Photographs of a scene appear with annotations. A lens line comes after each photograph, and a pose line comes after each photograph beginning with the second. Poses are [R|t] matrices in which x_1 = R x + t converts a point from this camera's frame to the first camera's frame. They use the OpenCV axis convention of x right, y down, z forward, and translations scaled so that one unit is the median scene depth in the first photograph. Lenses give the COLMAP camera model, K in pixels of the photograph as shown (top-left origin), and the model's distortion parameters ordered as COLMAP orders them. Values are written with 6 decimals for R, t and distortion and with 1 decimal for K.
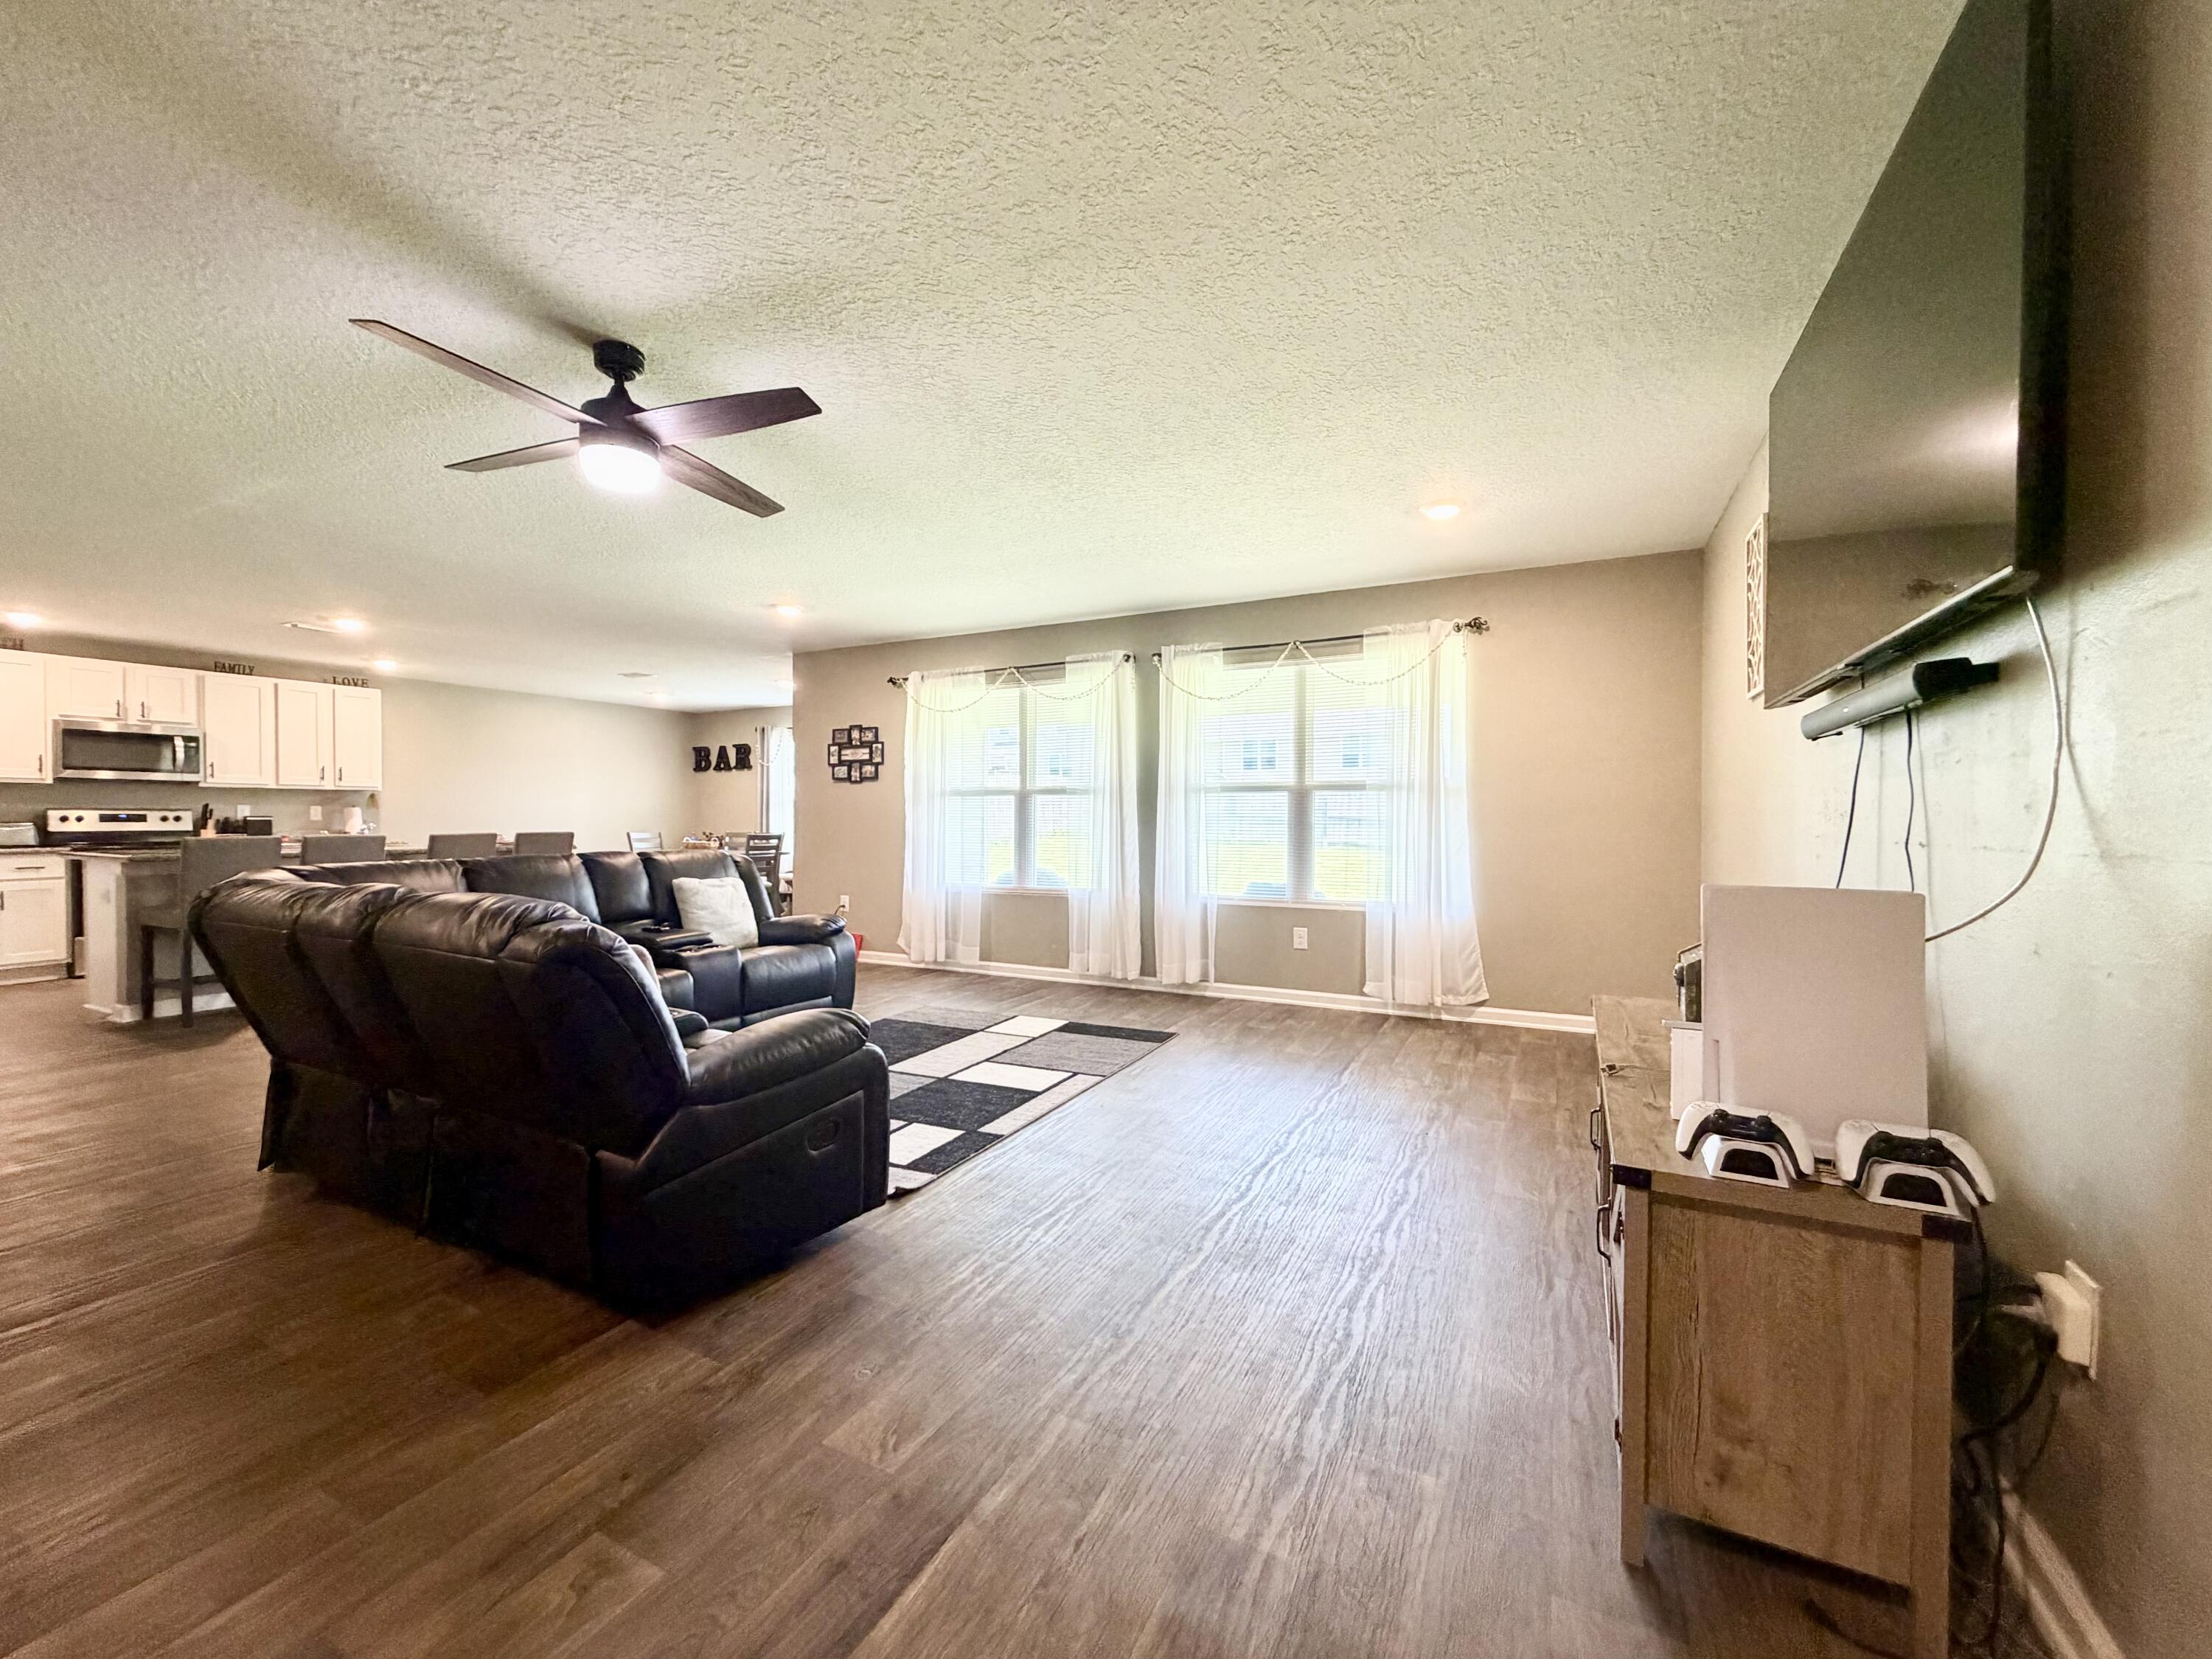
lens RADIAL K [[887.2, 0, 1099.3], [0, 887.2, 833.3], [0, 0, 1]] dist [0.001213, -0.000126]
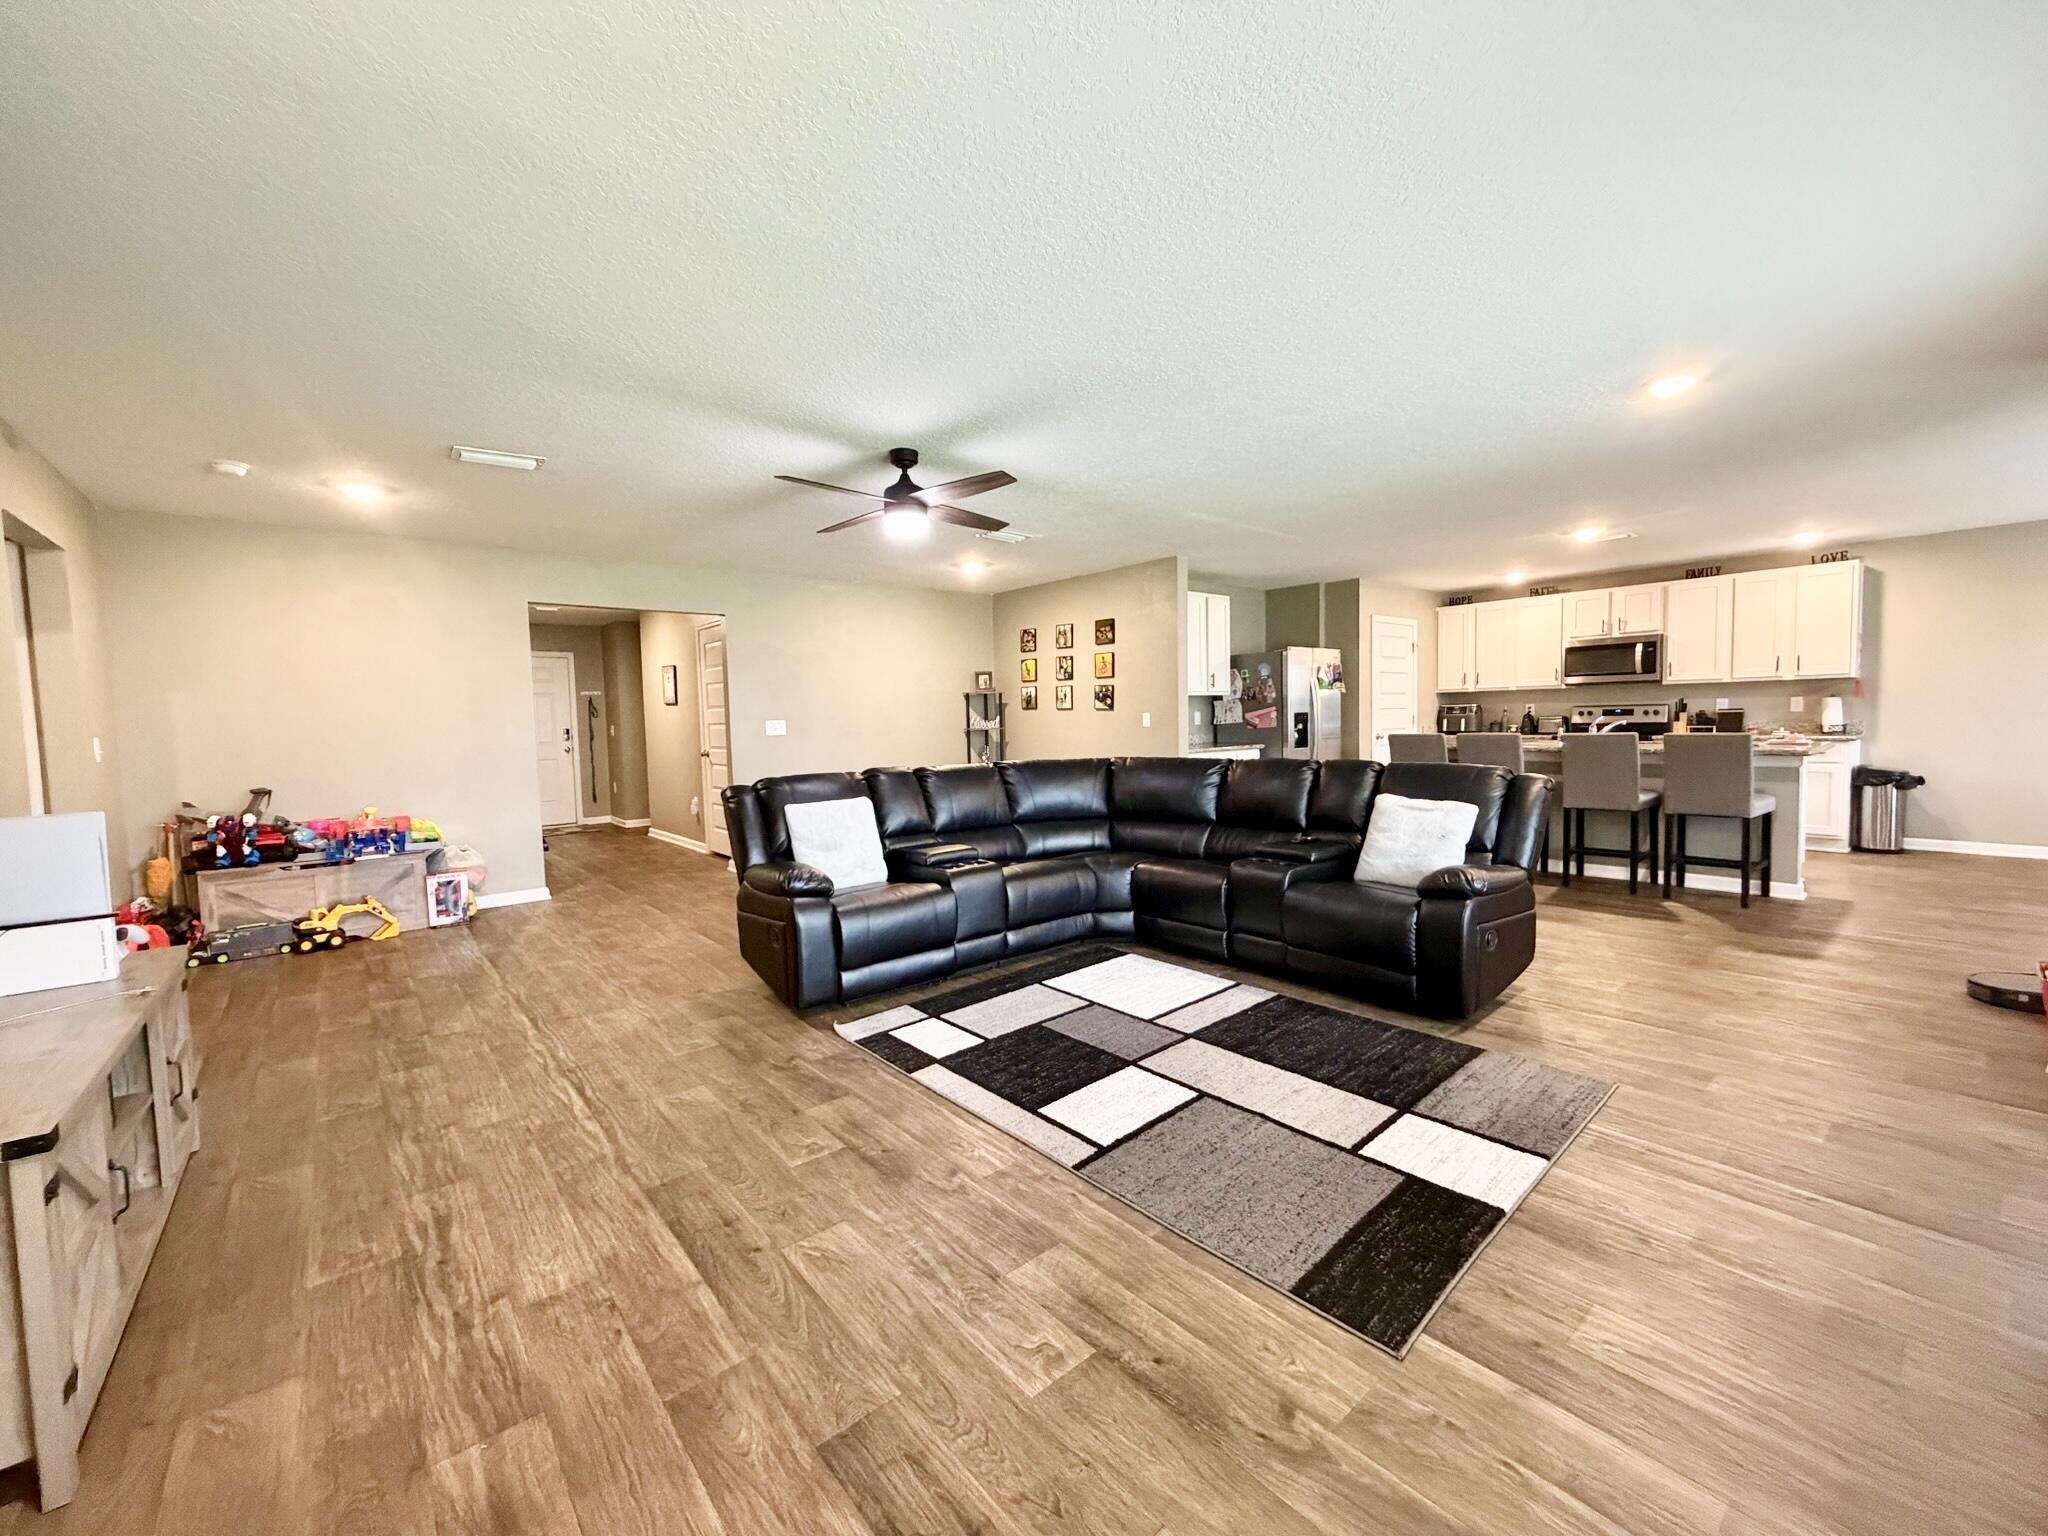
lens RADIAL K [[821.4, 0, 1014.3], [0, 821.4, 765.3], [0, 0, 1]] dist [0.001213, -0.000126]
pose [[-0.391672, 0.061516, -0.918046, 0.297029], [0.007900, 0.997951, 0.063499, -0.023115], [0.920071, 0.017618, -0.391355, 0.663398]]
